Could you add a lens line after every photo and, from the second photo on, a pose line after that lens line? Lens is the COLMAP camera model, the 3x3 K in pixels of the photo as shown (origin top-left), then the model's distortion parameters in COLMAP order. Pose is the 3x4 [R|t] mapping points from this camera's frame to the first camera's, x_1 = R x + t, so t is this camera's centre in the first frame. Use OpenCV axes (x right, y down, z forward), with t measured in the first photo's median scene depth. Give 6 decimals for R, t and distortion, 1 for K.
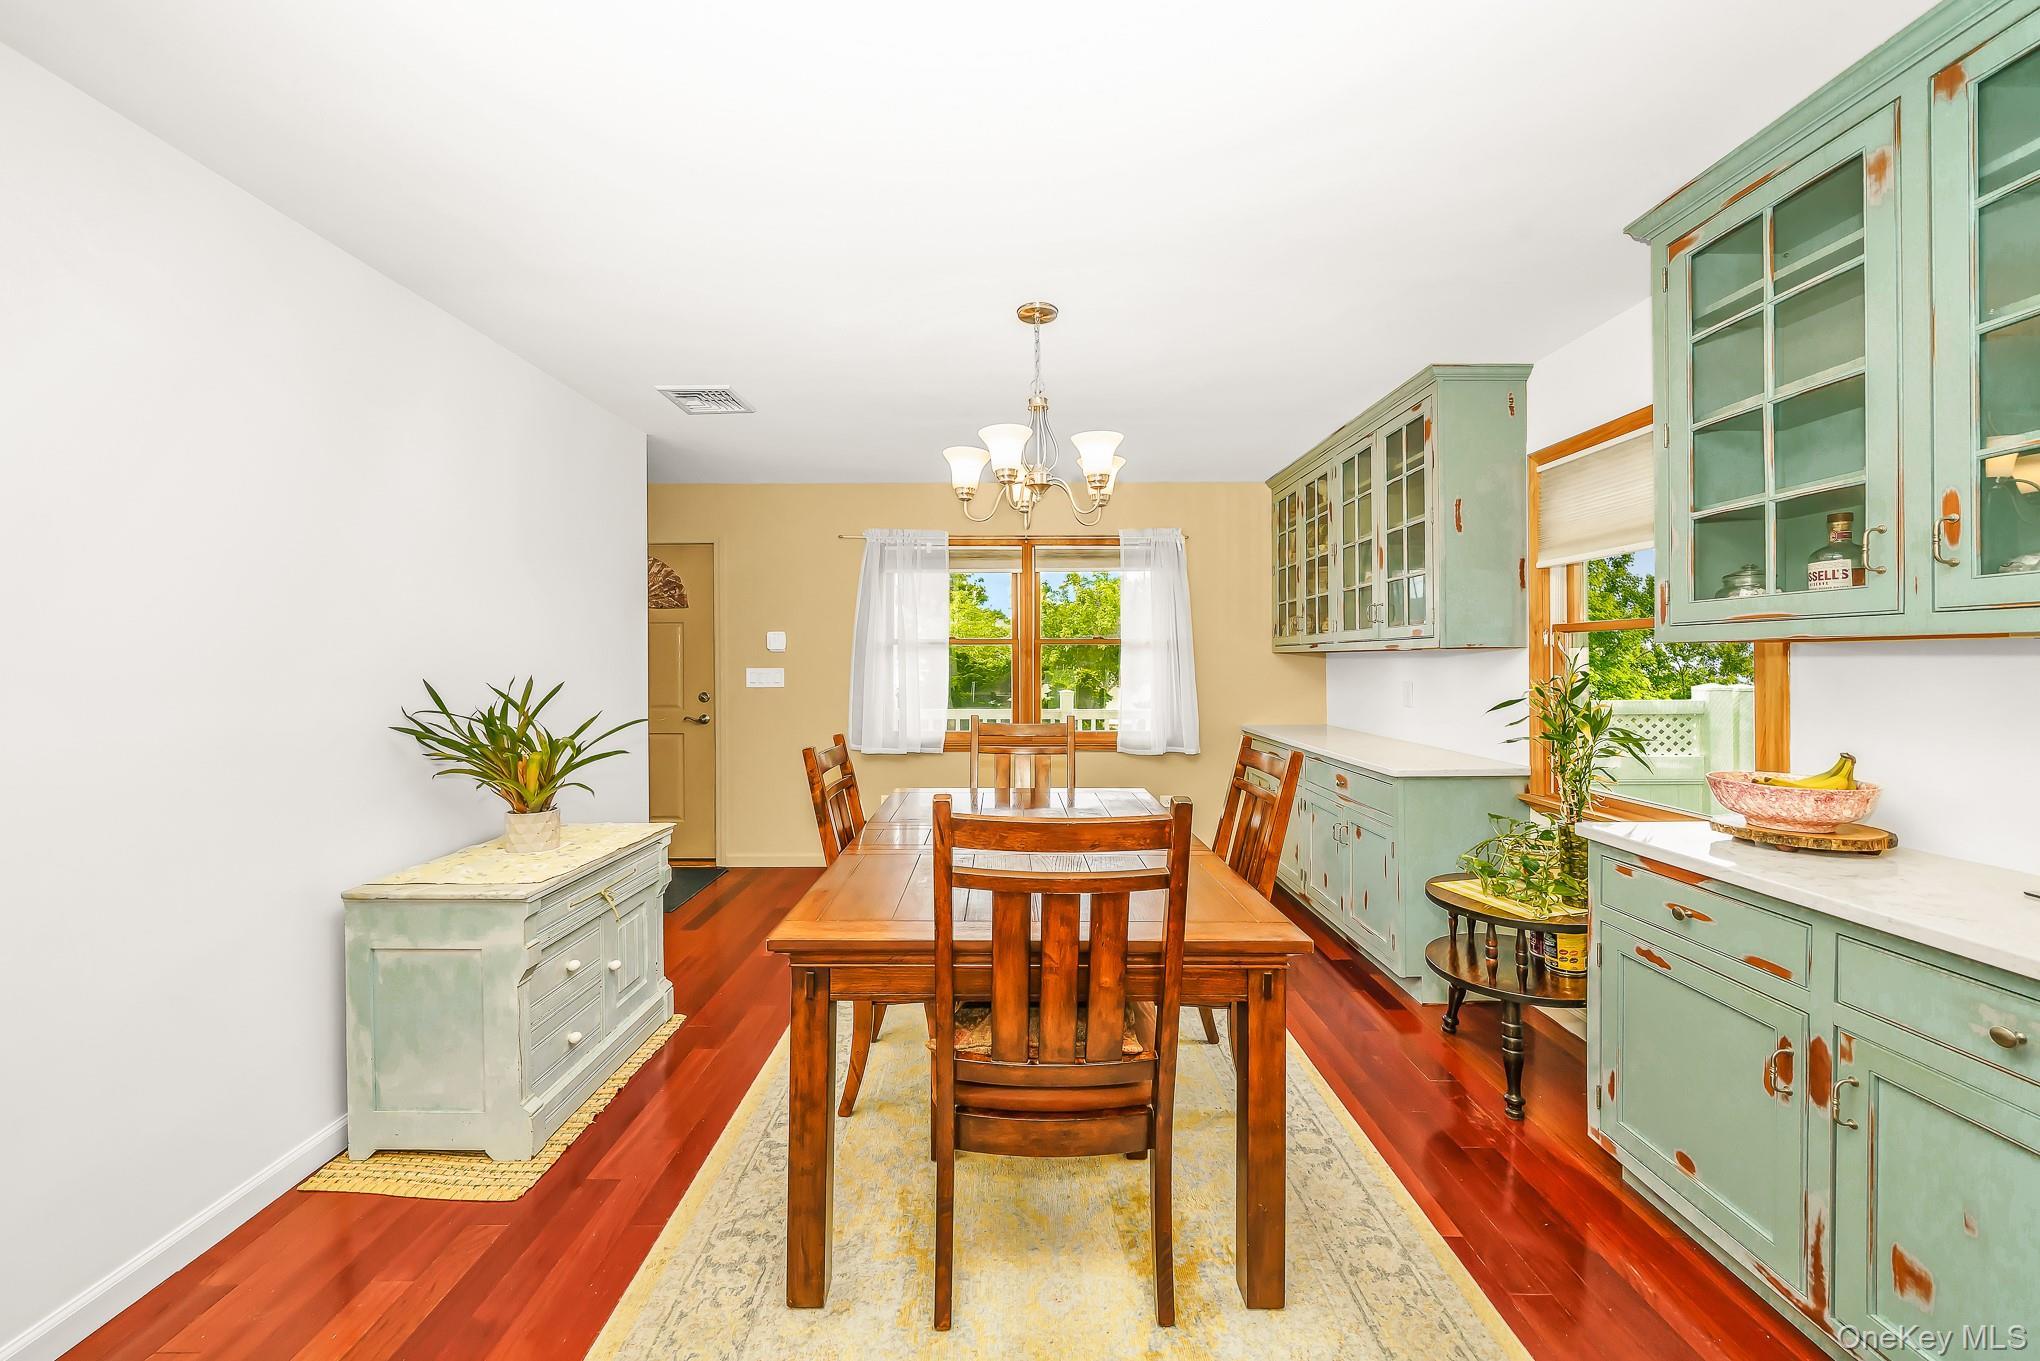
lens RADIAL K [[743.4, 0, 1024.1], [0, 743.4, 662.8], [0, 0, 1]] dist [0.005808, -0.001278]
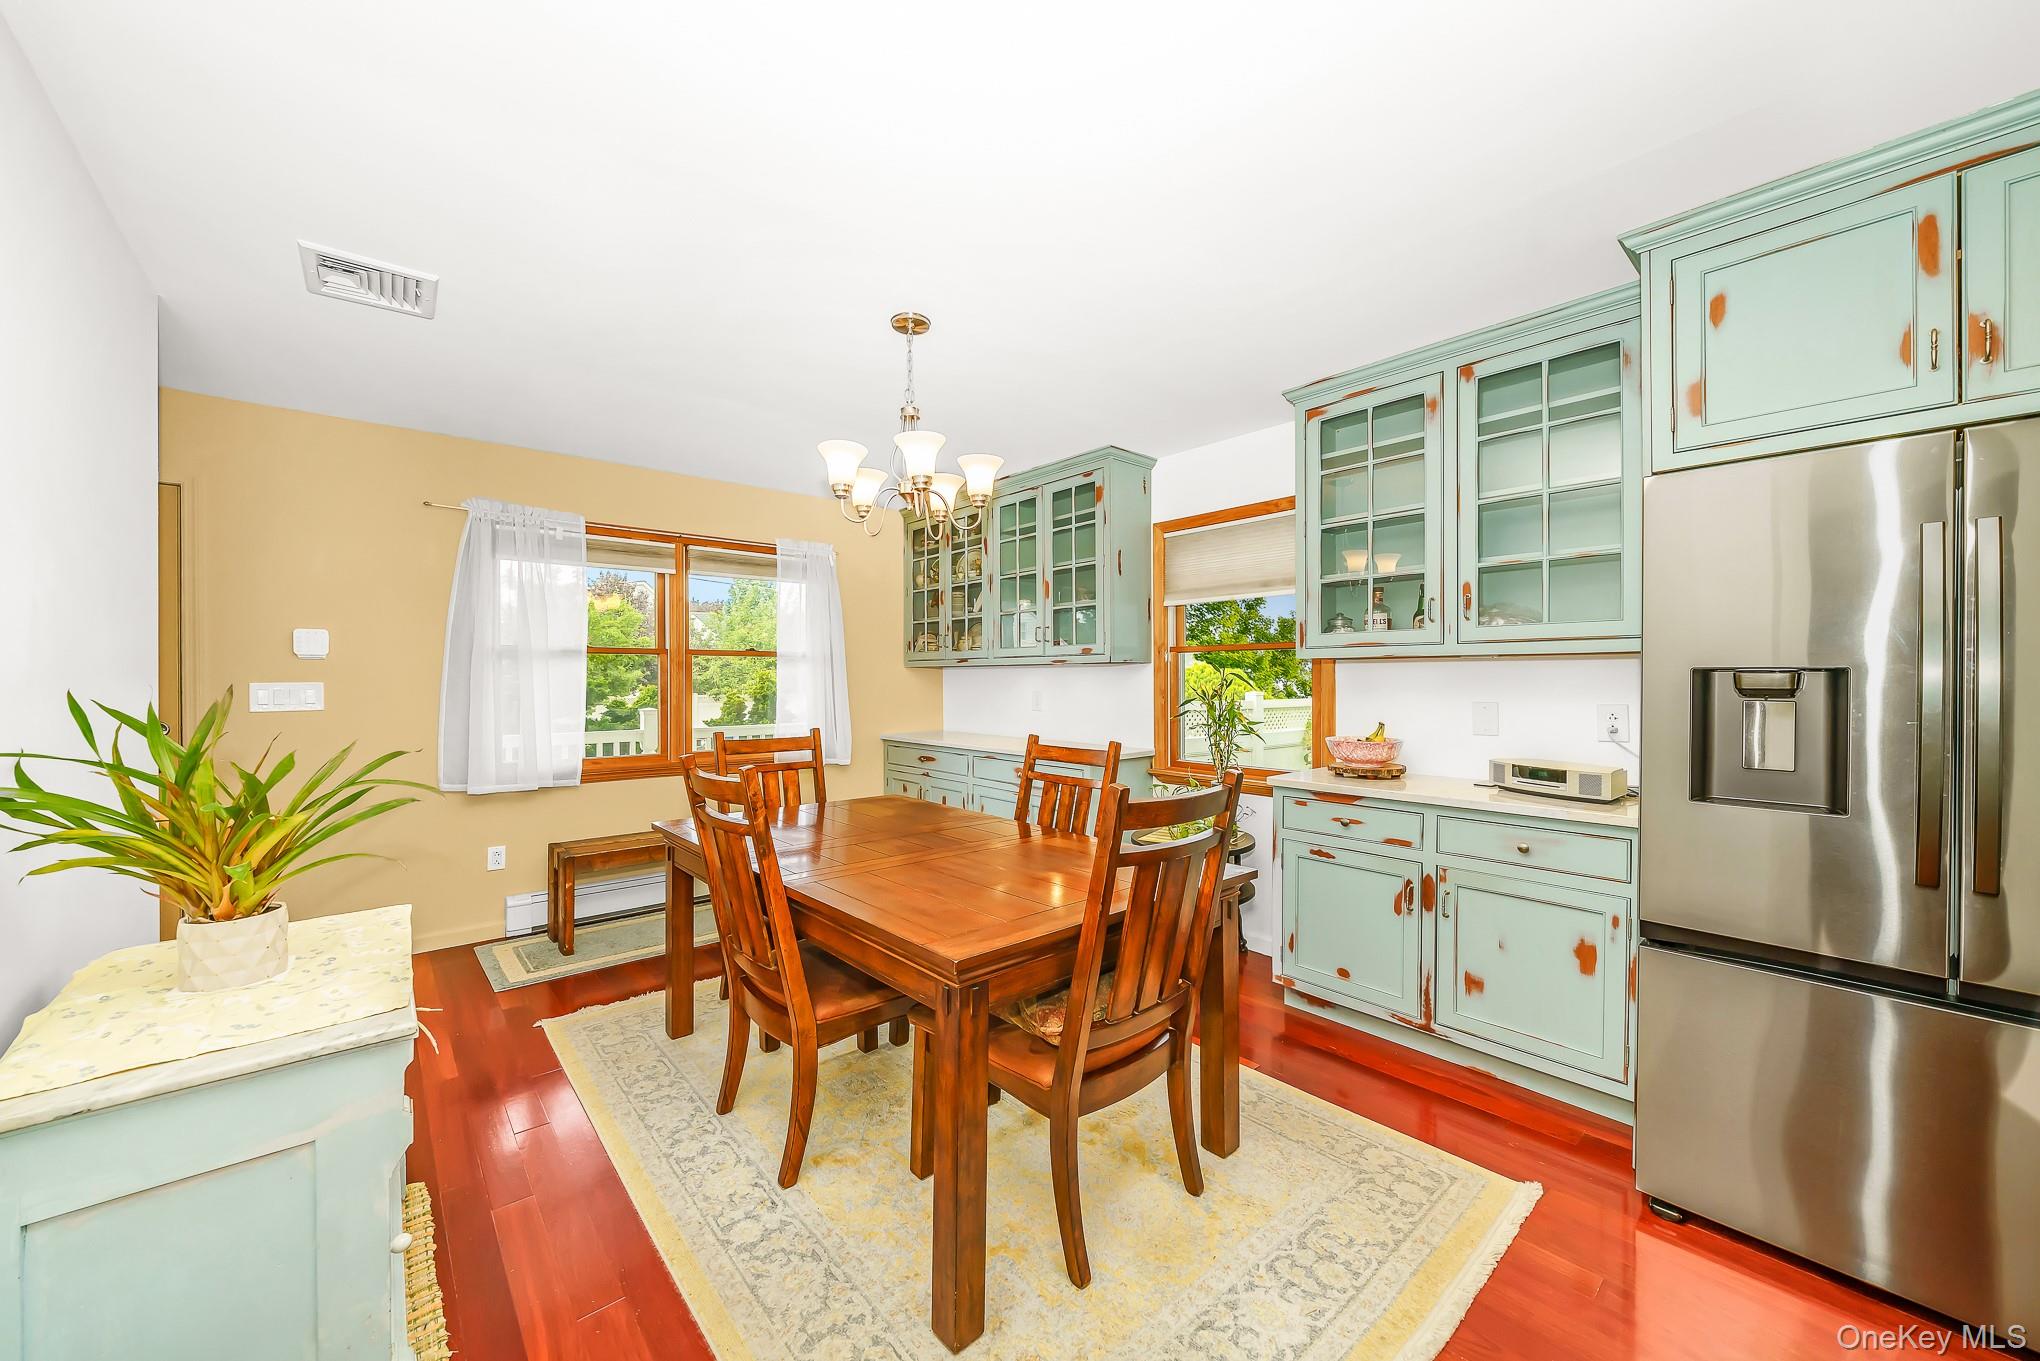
lens RADIAL K [[743.4, 0, 995.1], [0, 743.4, 678.7], [0, 0, 1]] dist [0.005808, -0.001278]
pose [[0.775178, -0.001311, 0.631742, -0.619806], [0.003234, 0.999993, -0.001894, 0.015312], [-0.631735, 0.003512, 0.775177, 0.173177]]
